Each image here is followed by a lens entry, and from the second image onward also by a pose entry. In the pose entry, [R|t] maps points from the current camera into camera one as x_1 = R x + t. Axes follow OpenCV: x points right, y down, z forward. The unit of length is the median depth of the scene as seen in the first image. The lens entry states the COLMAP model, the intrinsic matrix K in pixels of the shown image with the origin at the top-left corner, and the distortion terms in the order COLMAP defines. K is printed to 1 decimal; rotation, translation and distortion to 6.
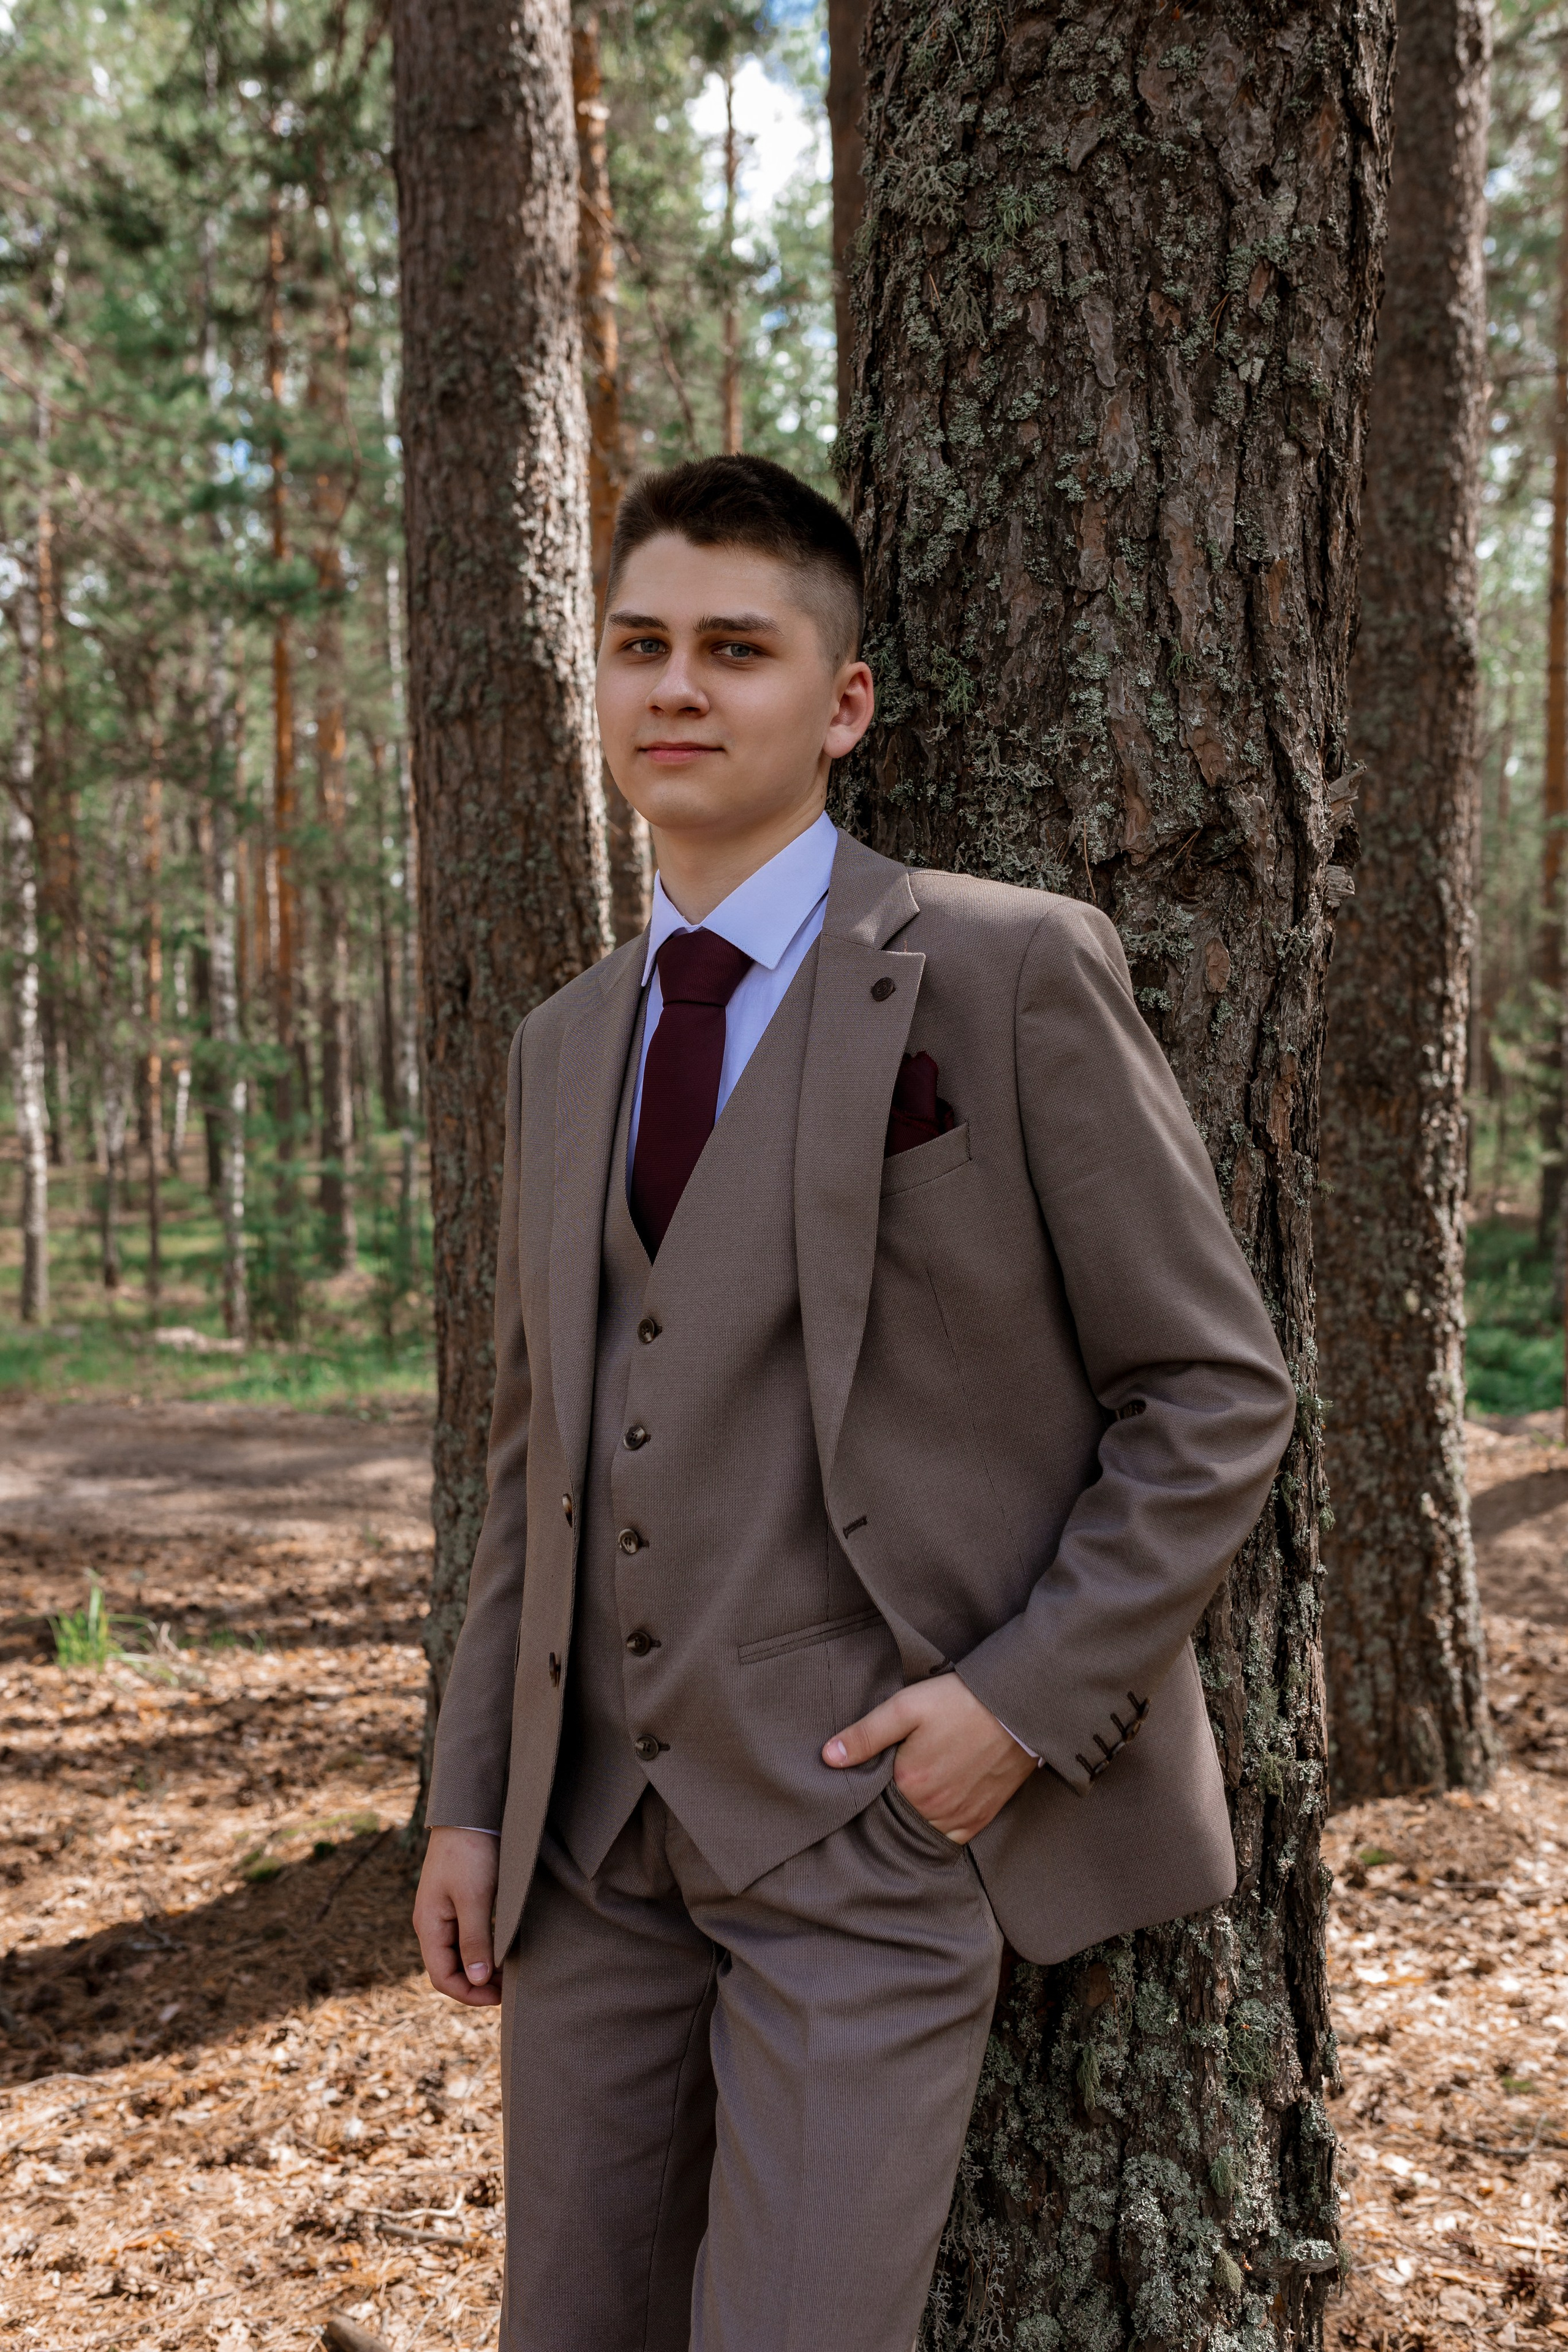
lens RADIAL K [[2280.9, 0, 790.4], [0, 2280.9, 1176.5], [0, 0, 1]] dist [0.003888, 0.000000]
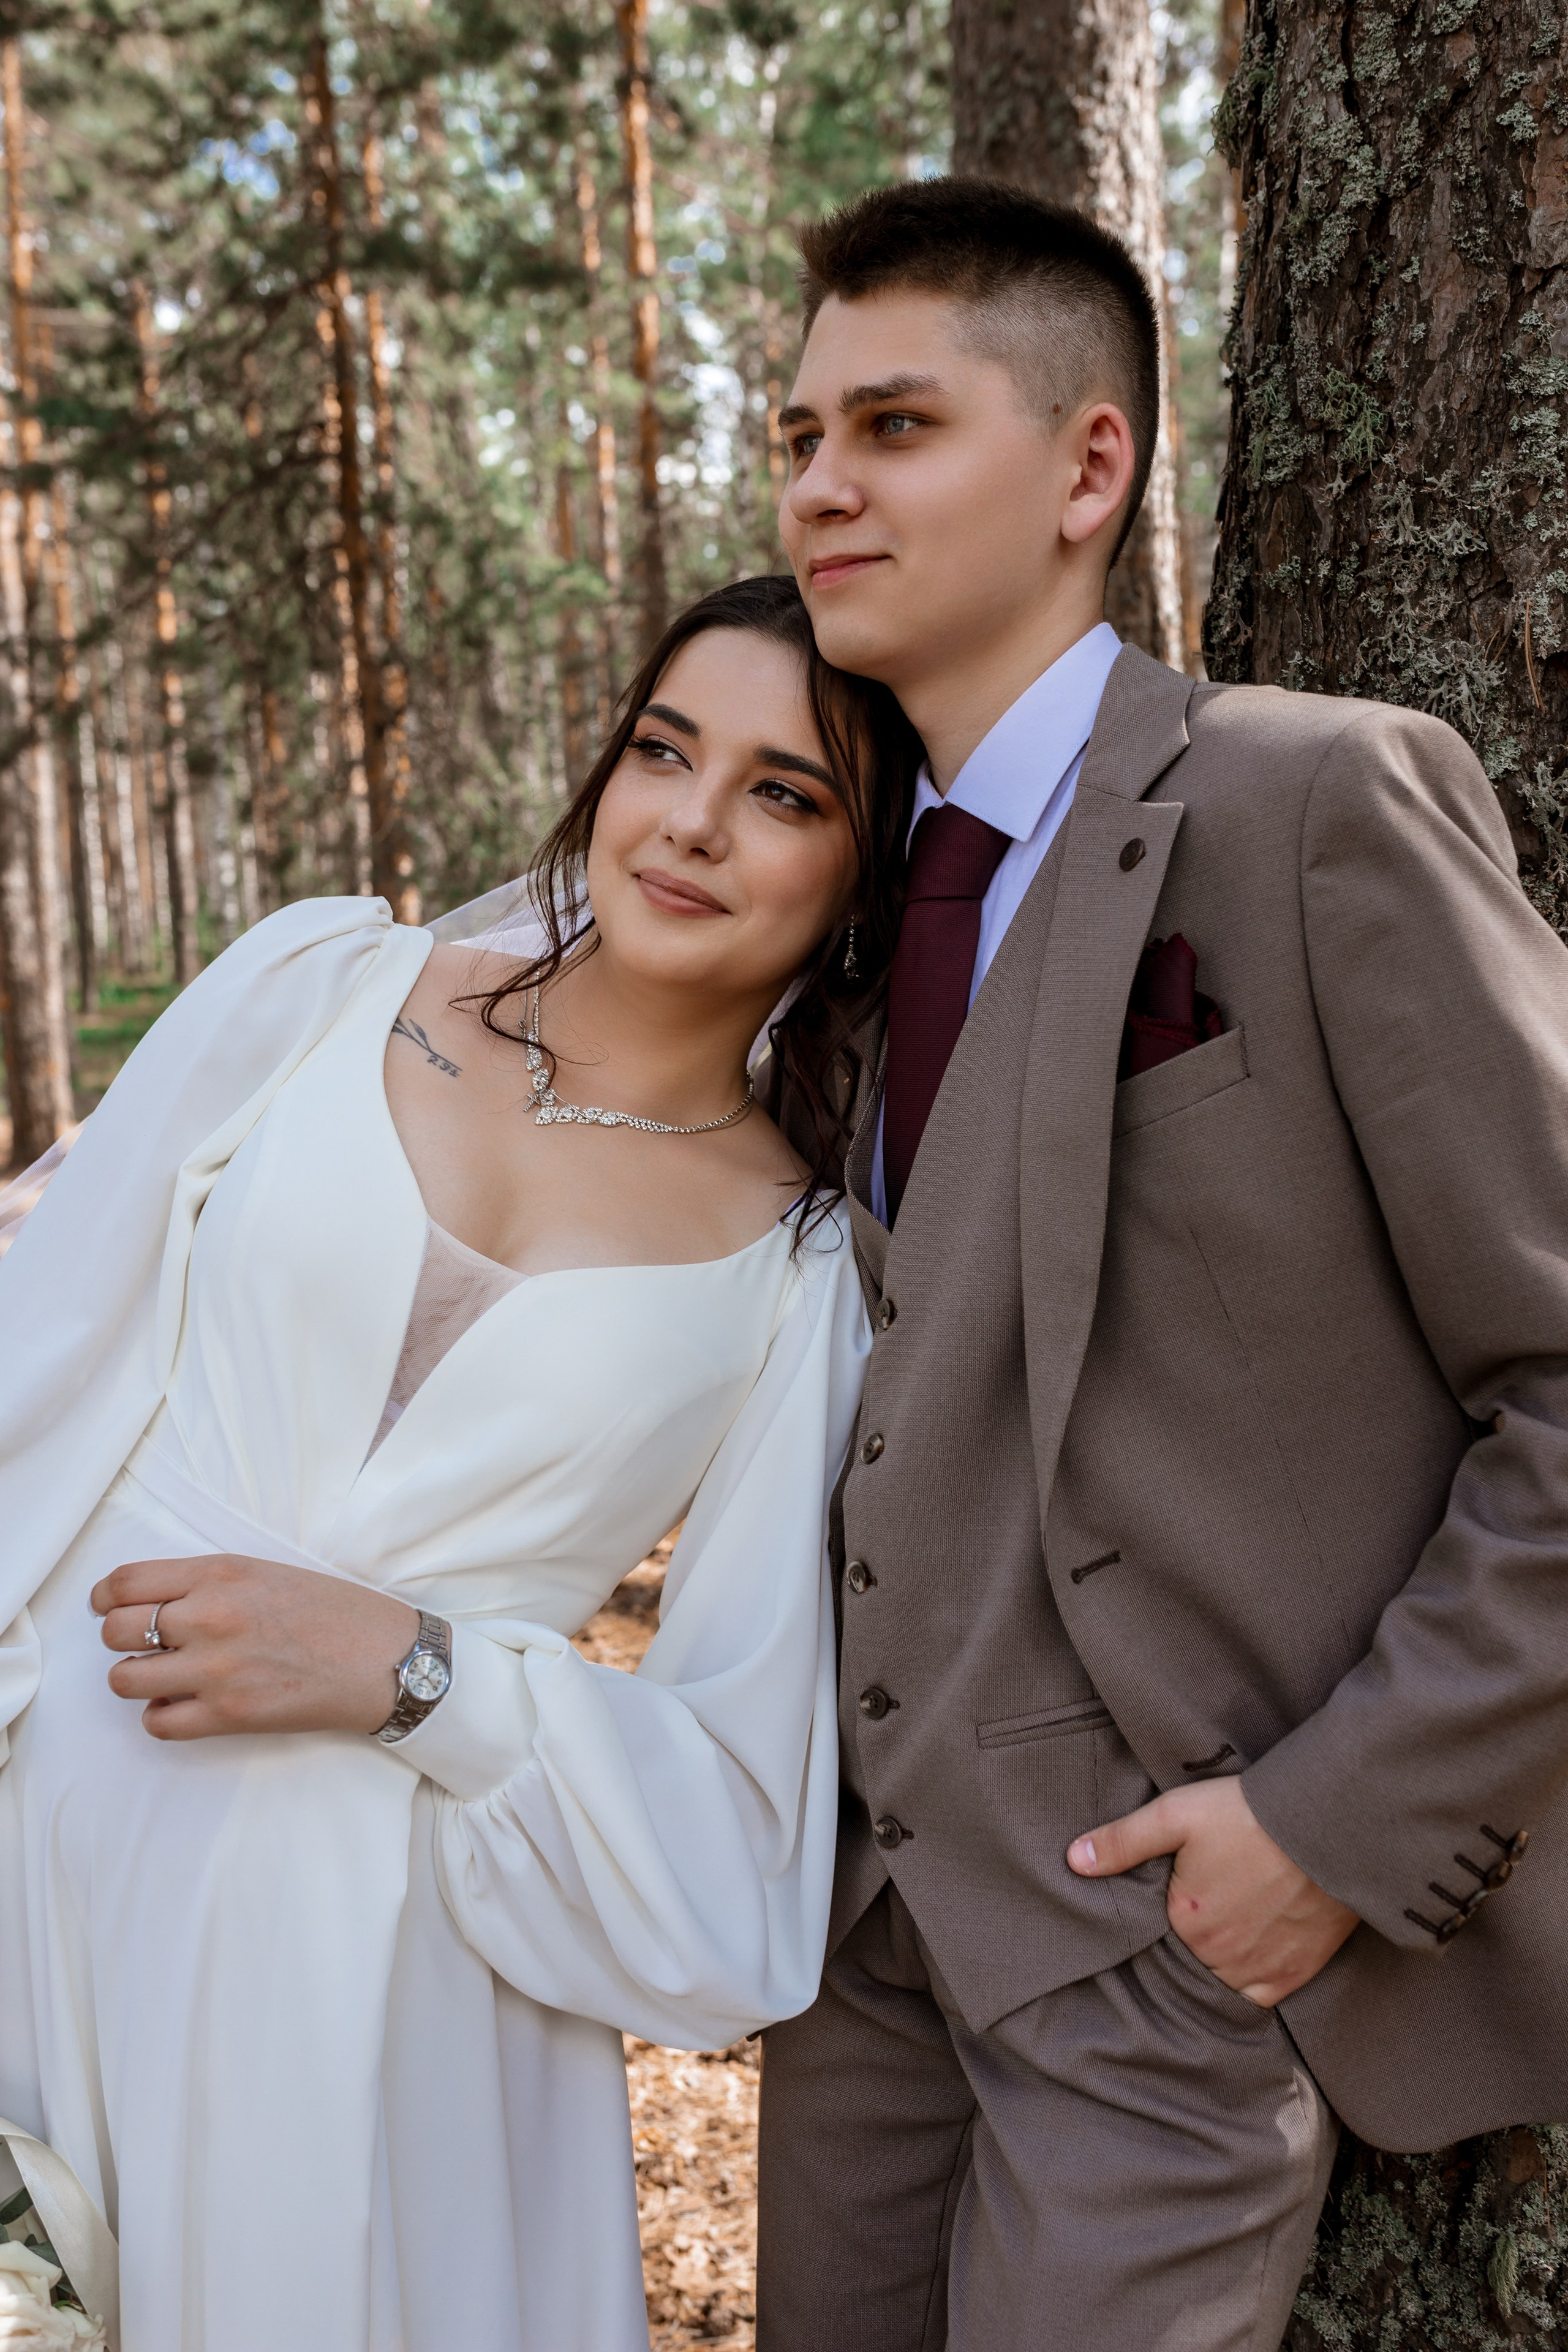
lens RADIAL K [[2280.9, 0, 776.4], [0, 2280.9, 1178.7], [0, 0, 1]] dist [0.003888, 0.000000]
pose [[0.947524, 0.016864, -0.319238, 0.129541], [0.010389, 0.996456, 0.083475, -0.034273], [0.319514, -0.082411, 0.943991, 0.218264]]
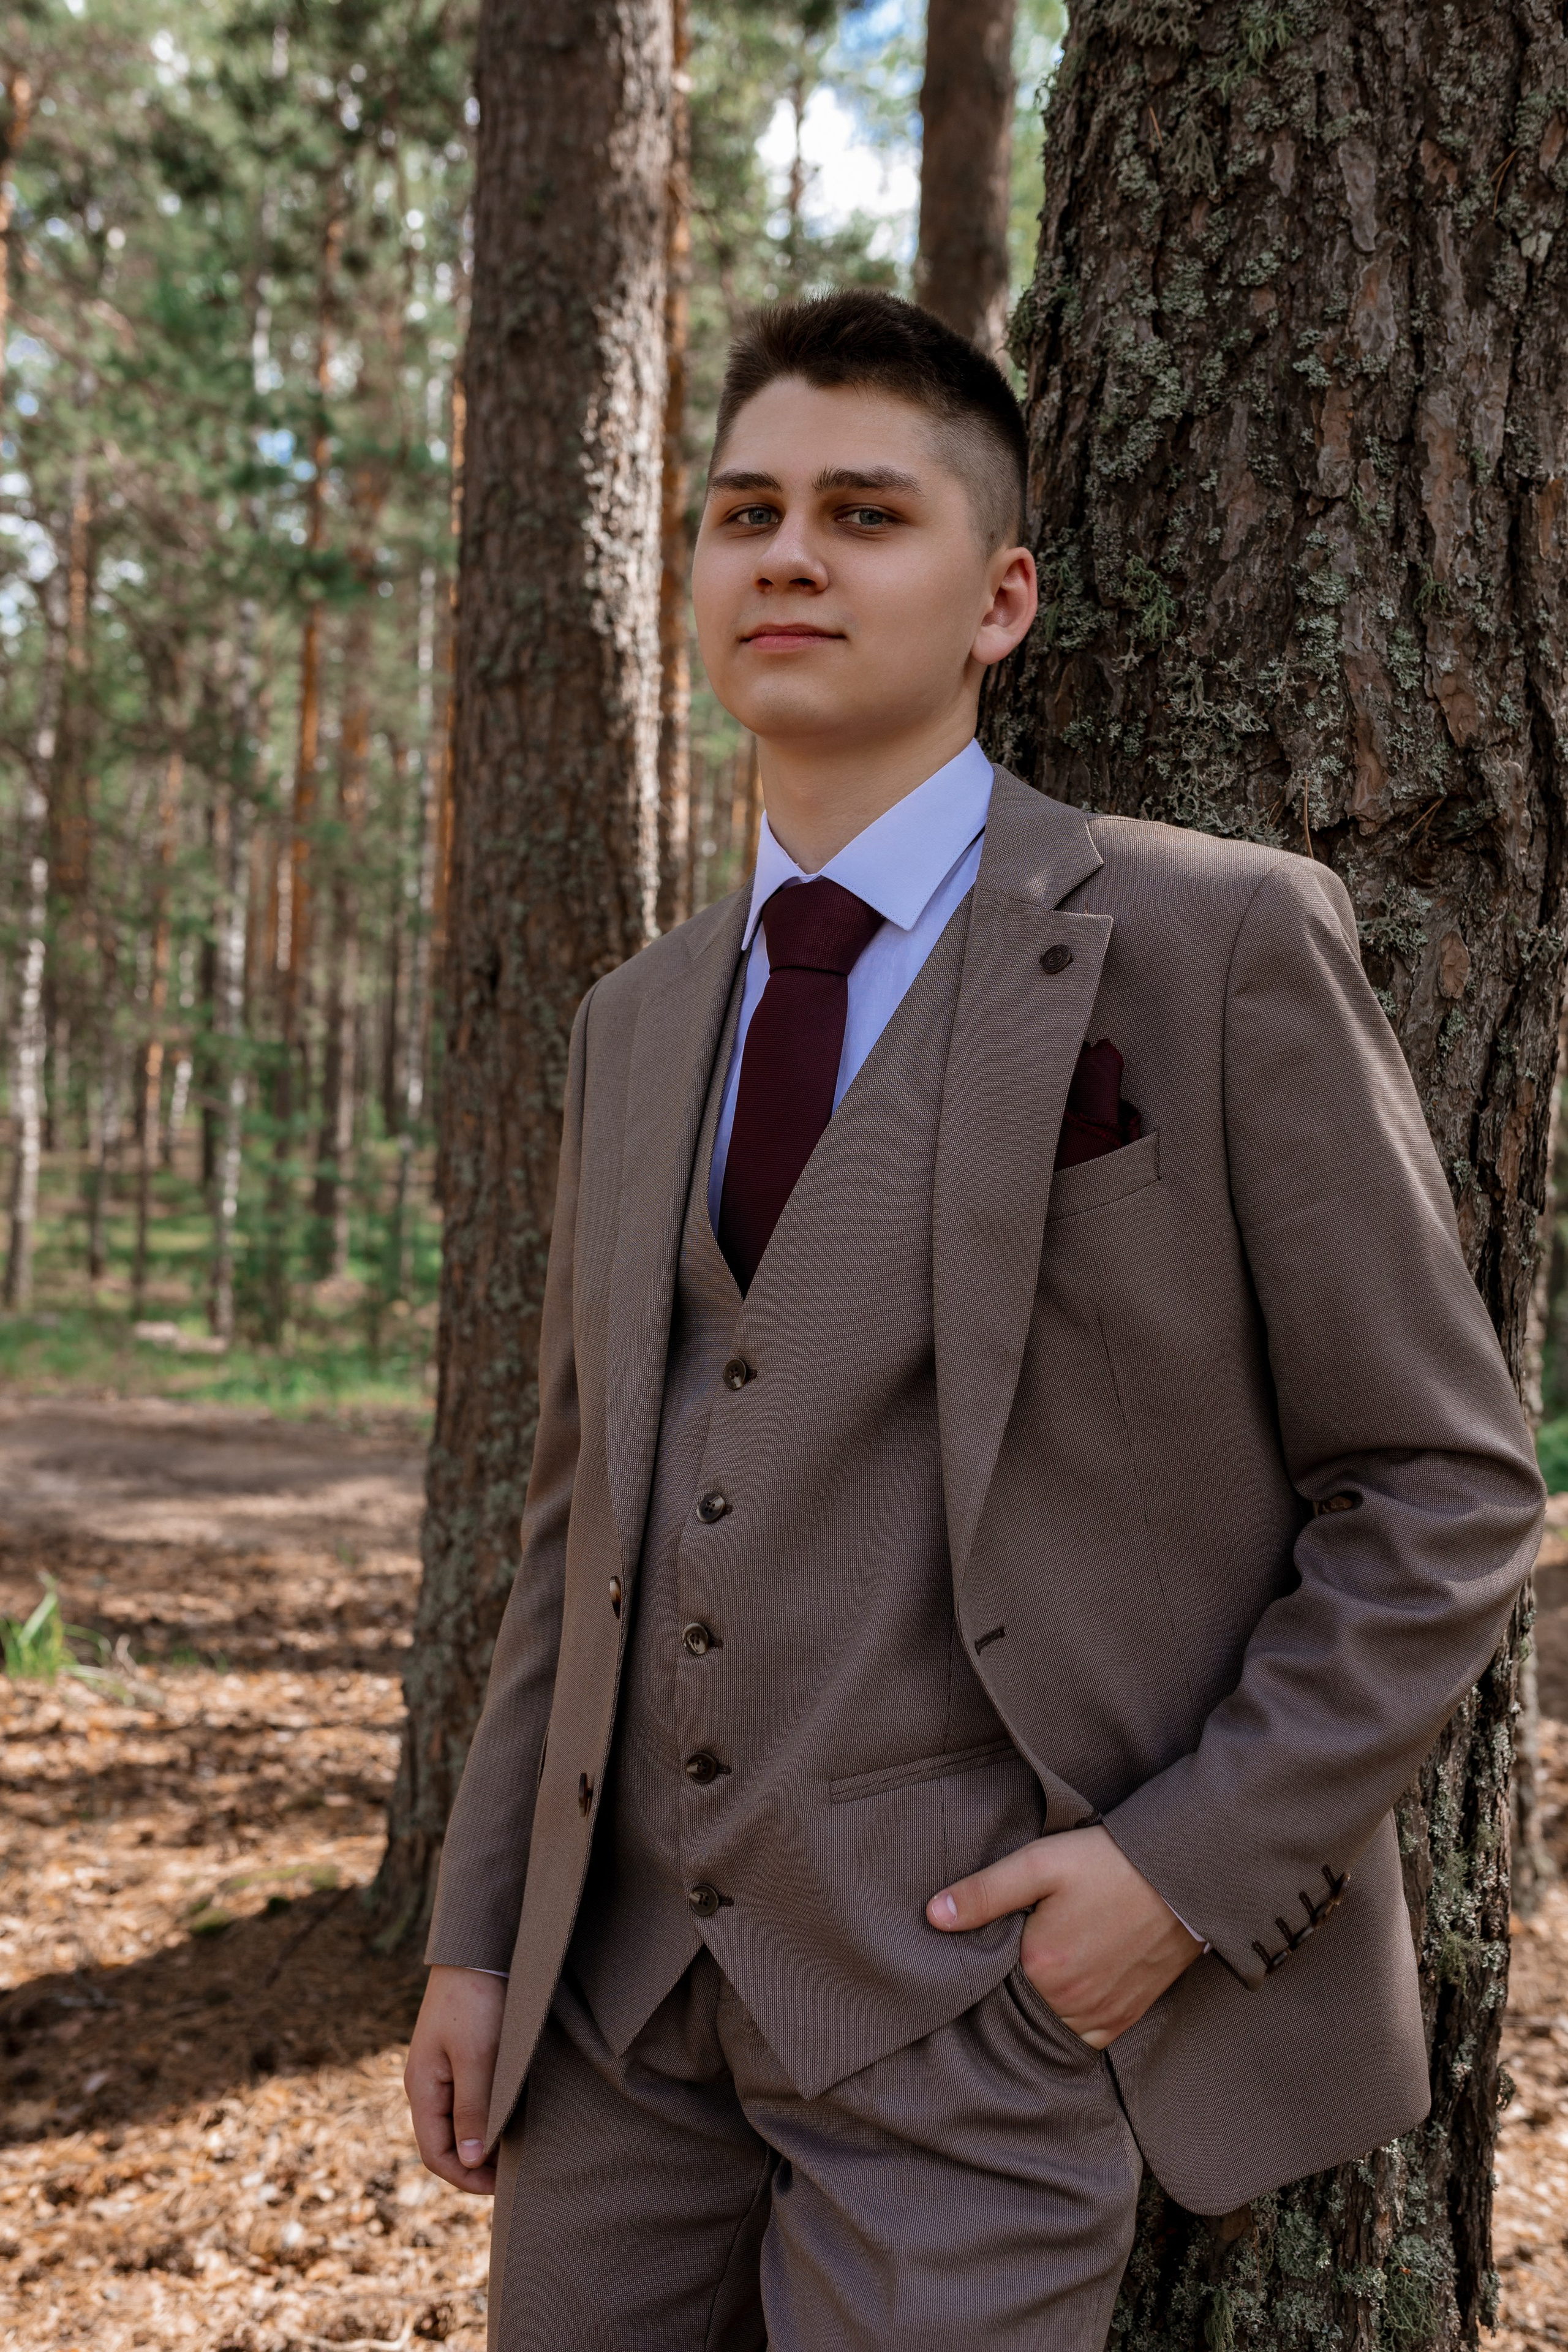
lens RADIAL K [[2280.9, 0, 798.2], [0, 2280.9, 1176.1], [0, 0, 1]] dist [0.003888, 0.000000]
pose [[0.997965, 0.063521, 0.005530, -0.044682], [-0.063431, 0.997870, -0.015254, 0.009631], [-0.006487, 0.014872, 0.999868, 0.179019]]
